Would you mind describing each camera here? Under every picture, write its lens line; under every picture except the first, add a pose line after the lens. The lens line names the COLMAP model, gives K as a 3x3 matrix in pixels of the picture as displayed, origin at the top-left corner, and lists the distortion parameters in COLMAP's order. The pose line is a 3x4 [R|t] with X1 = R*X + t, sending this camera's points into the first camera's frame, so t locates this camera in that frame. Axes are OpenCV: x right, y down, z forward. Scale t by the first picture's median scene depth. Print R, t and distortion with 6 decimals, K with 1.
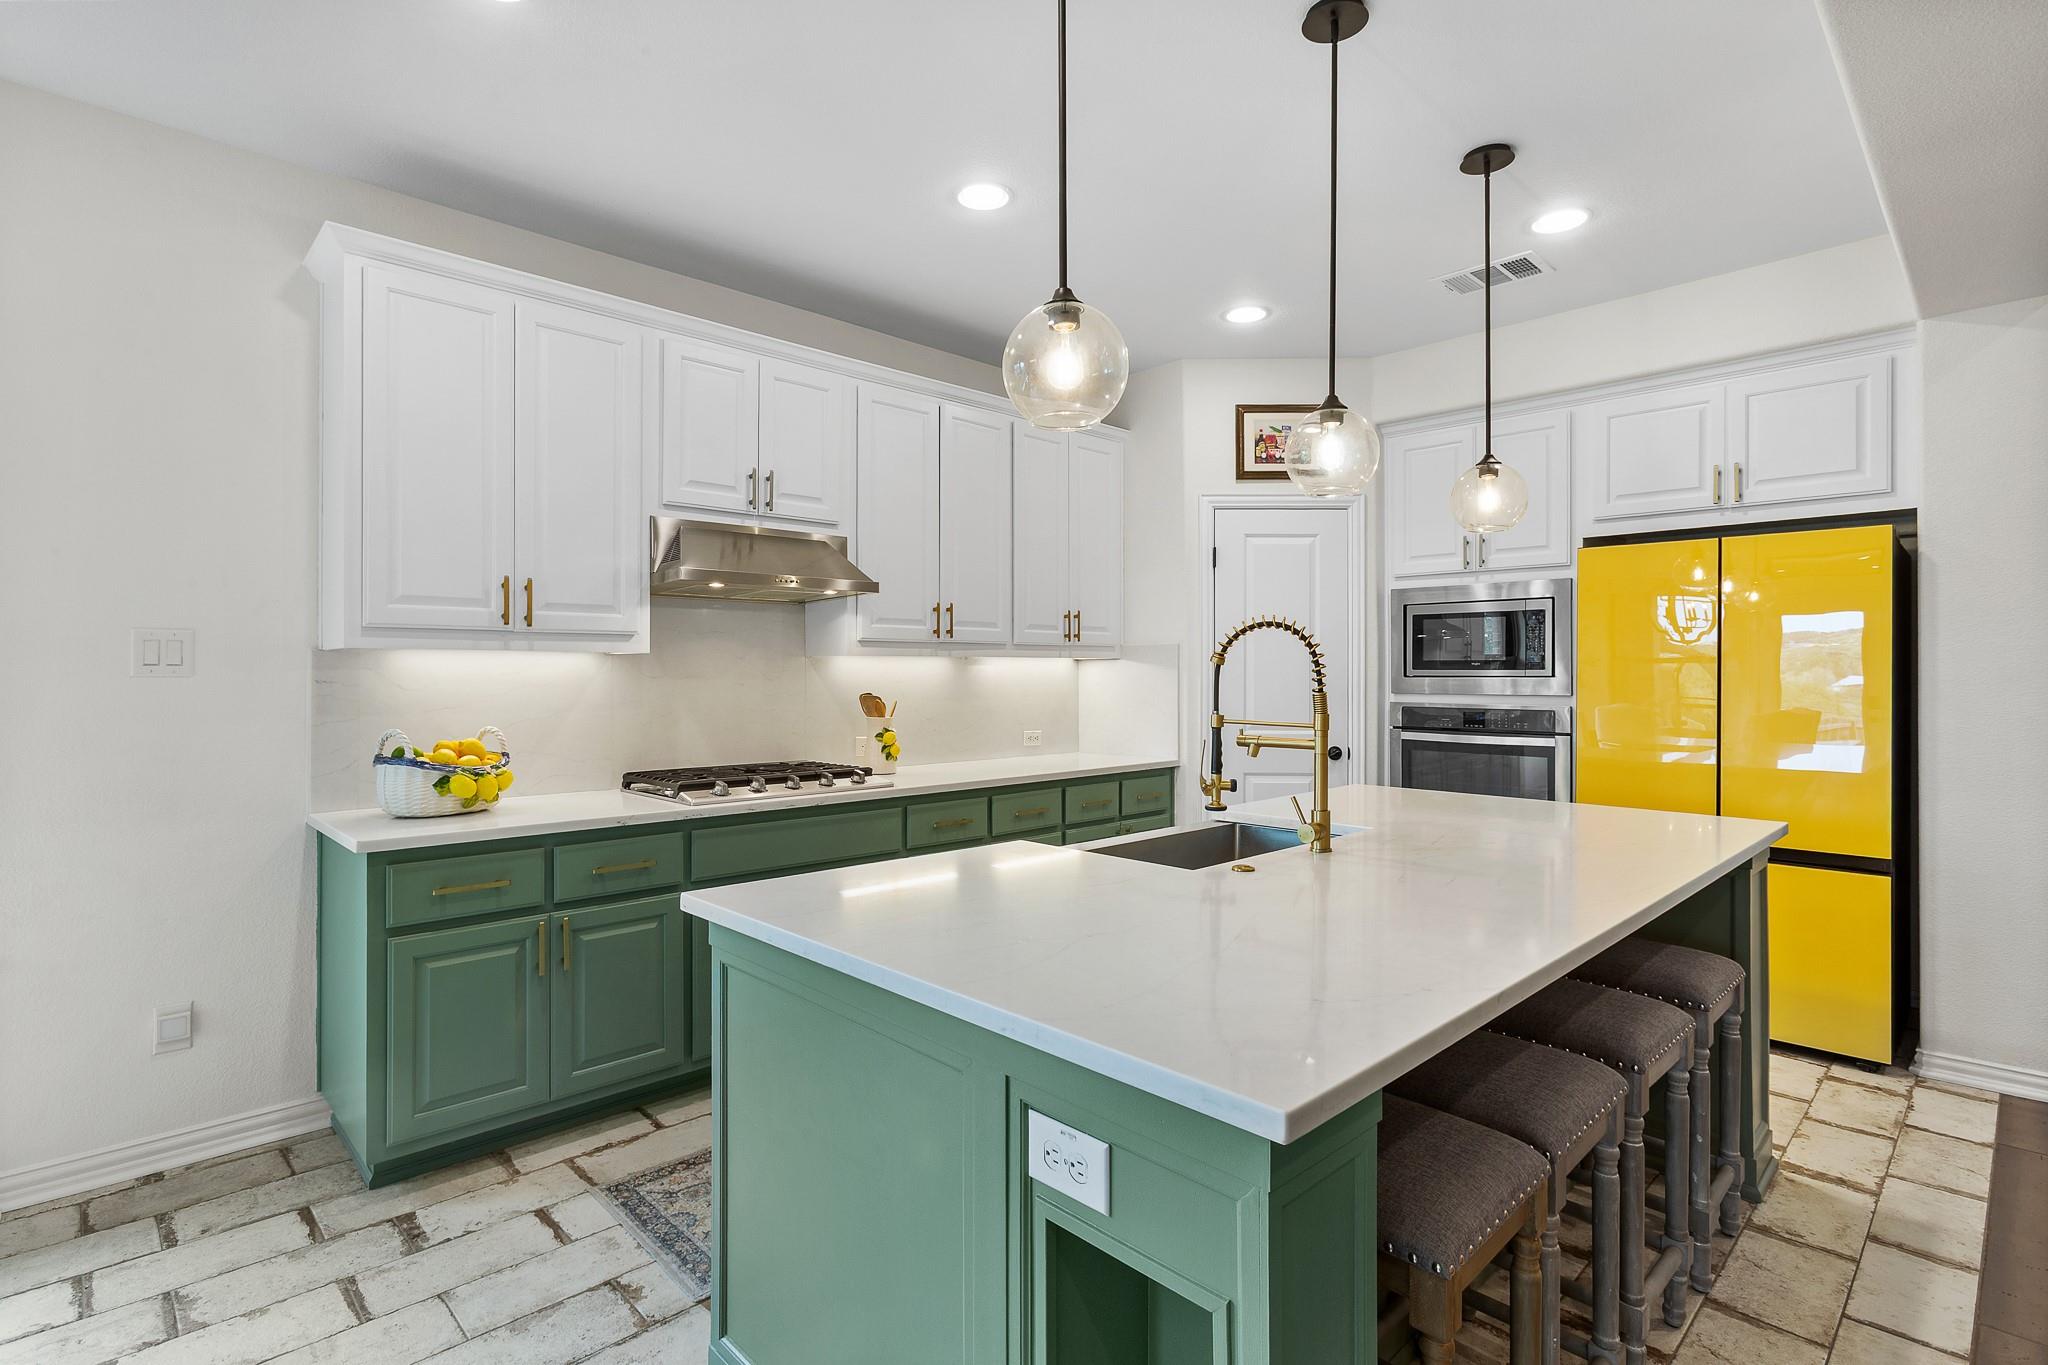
lens RADIAL K [[995.6, 0, 1021.3], [0, 995.6, 671.3], [0, 0, 1]] dist [-0.000321, 0.000853]
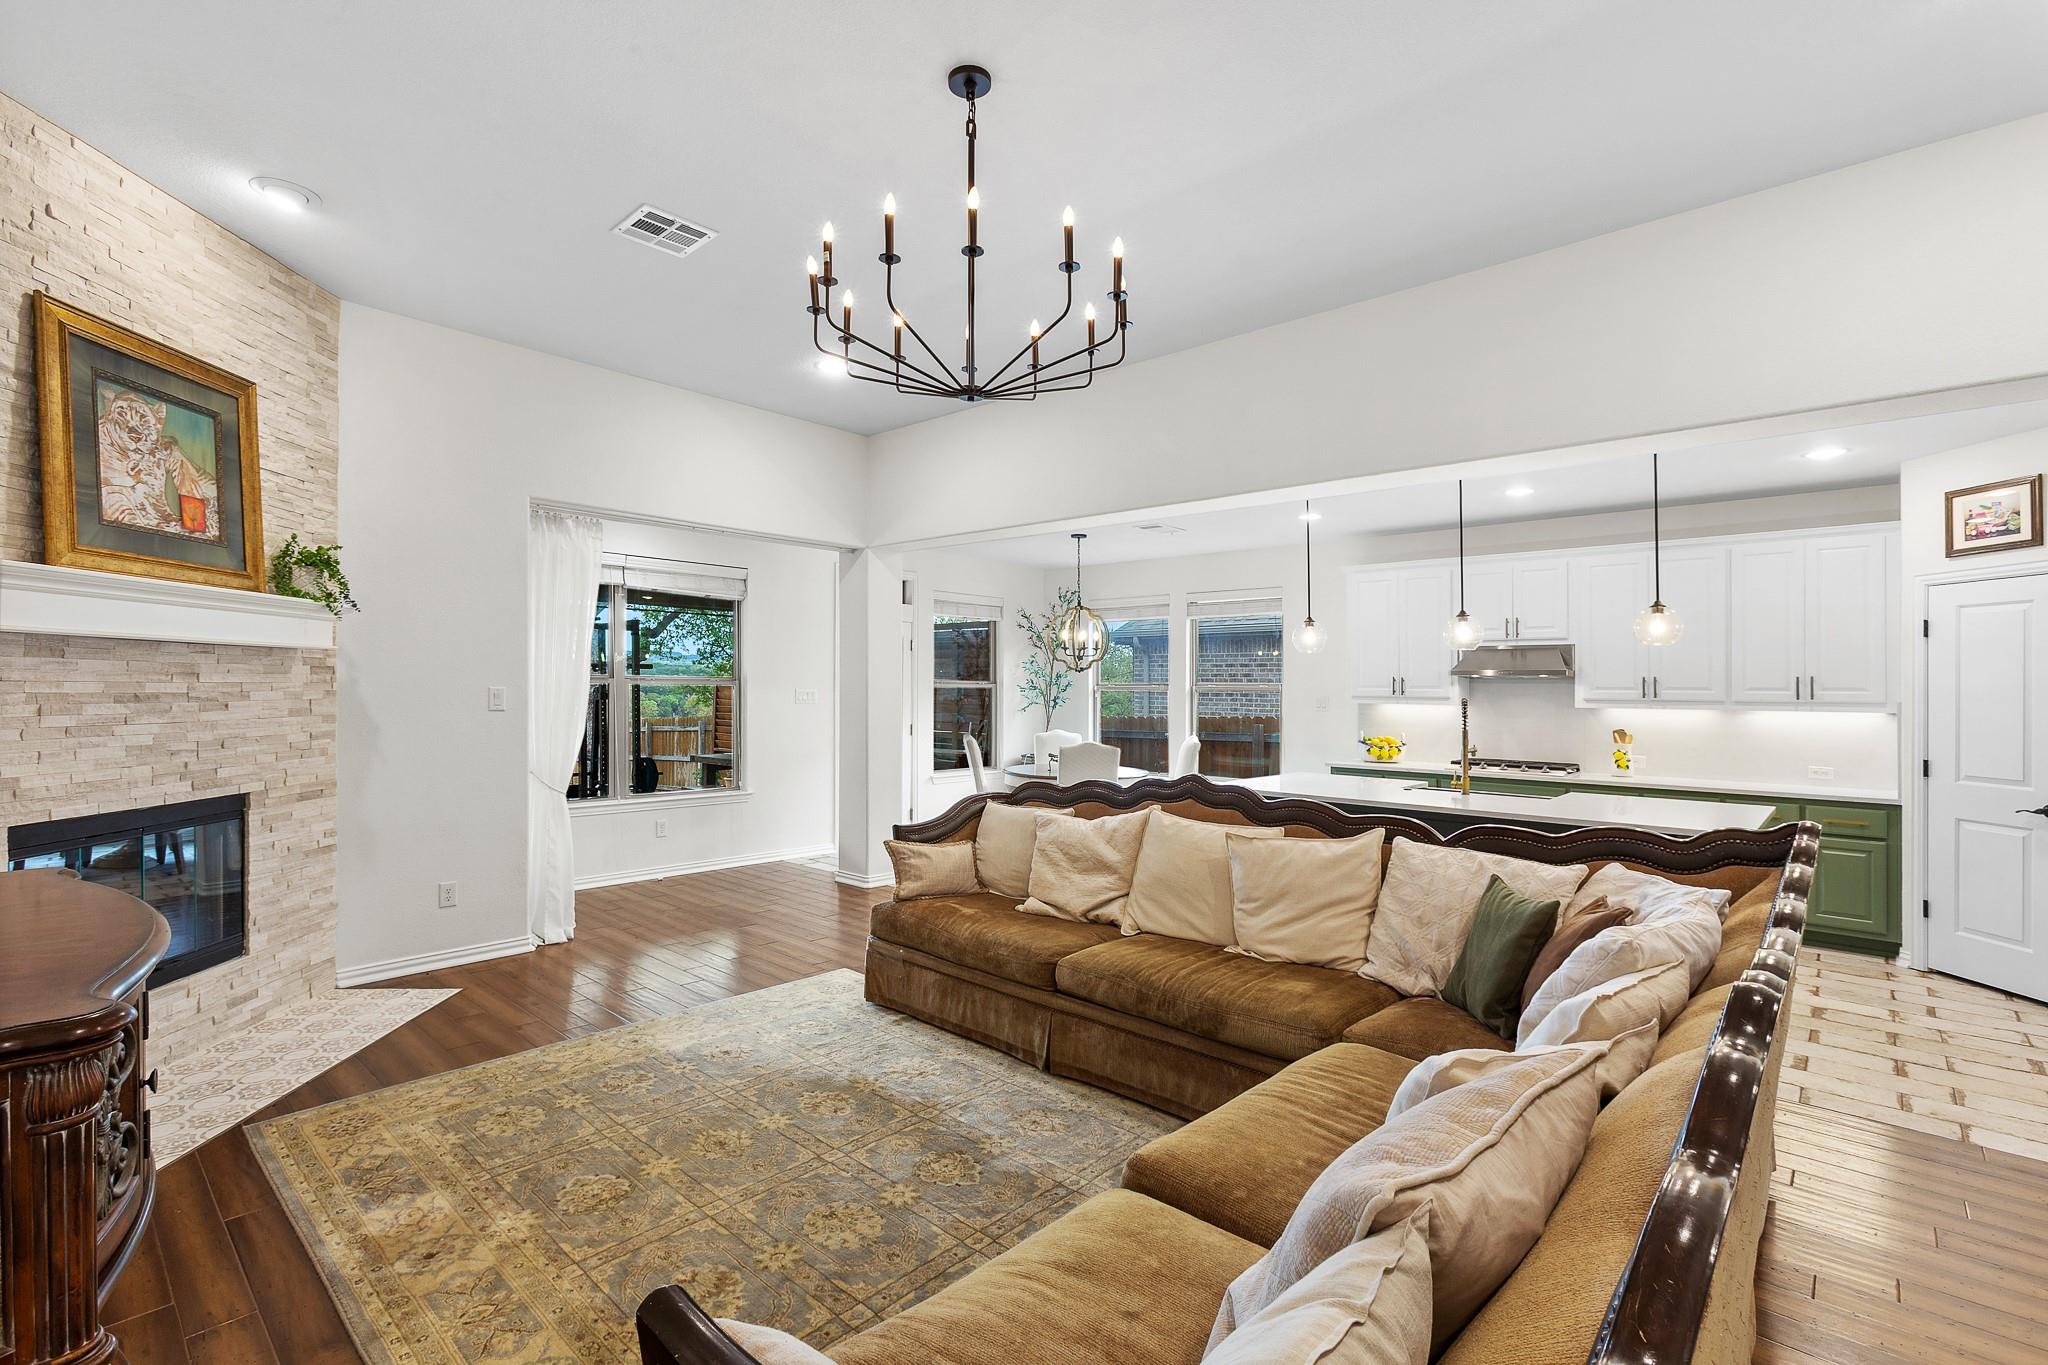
lens RADIAL K [[923.4, 0, 995.6], [0, 923.4, 675.1], [0, 0, 1]] dist [0.010681, -0.000618]
pose [[0.049081, -0.012563, -0.998716, 2.120676], [-0.008910, 0.999876, -0.013016, -0.062680], [0.998755, 0.009537, 0.048963, -0.229398]]
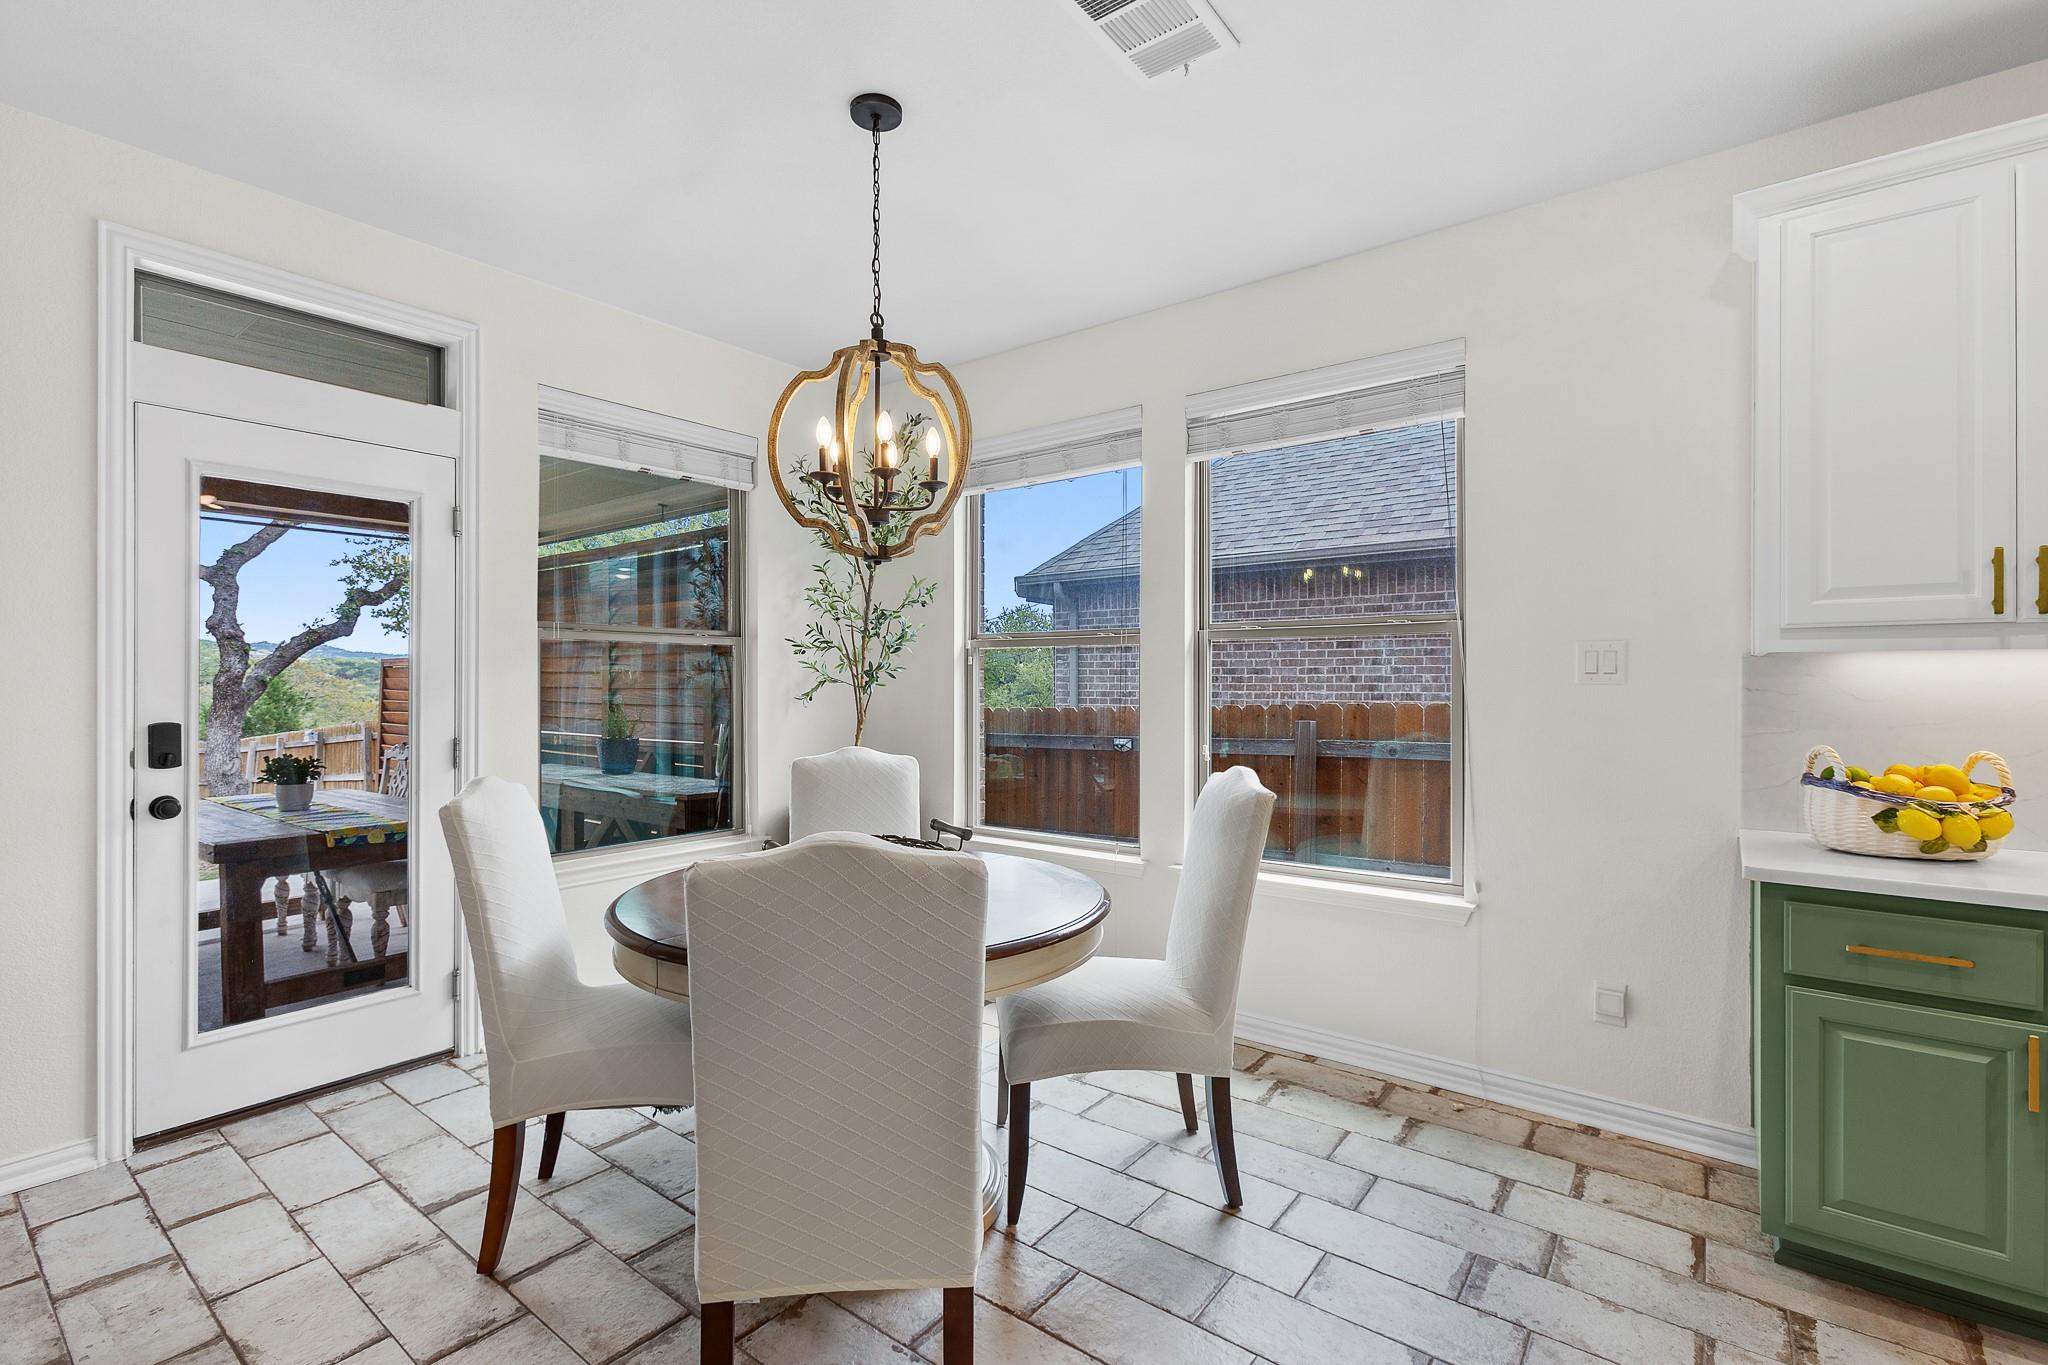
lens RADIAL K [[925.6, 0, 1008.2], [0, 925.6, 682.7], [0, 0, 1]] dist [0.002293, 0.000692]
pose [[0.128846, 0.000607, -0.991664, 0.073913], [0.001270, 0.999999, 0.000777, 0.002514], [0.991664, -0.001360, 0.128845, 0.203295]]
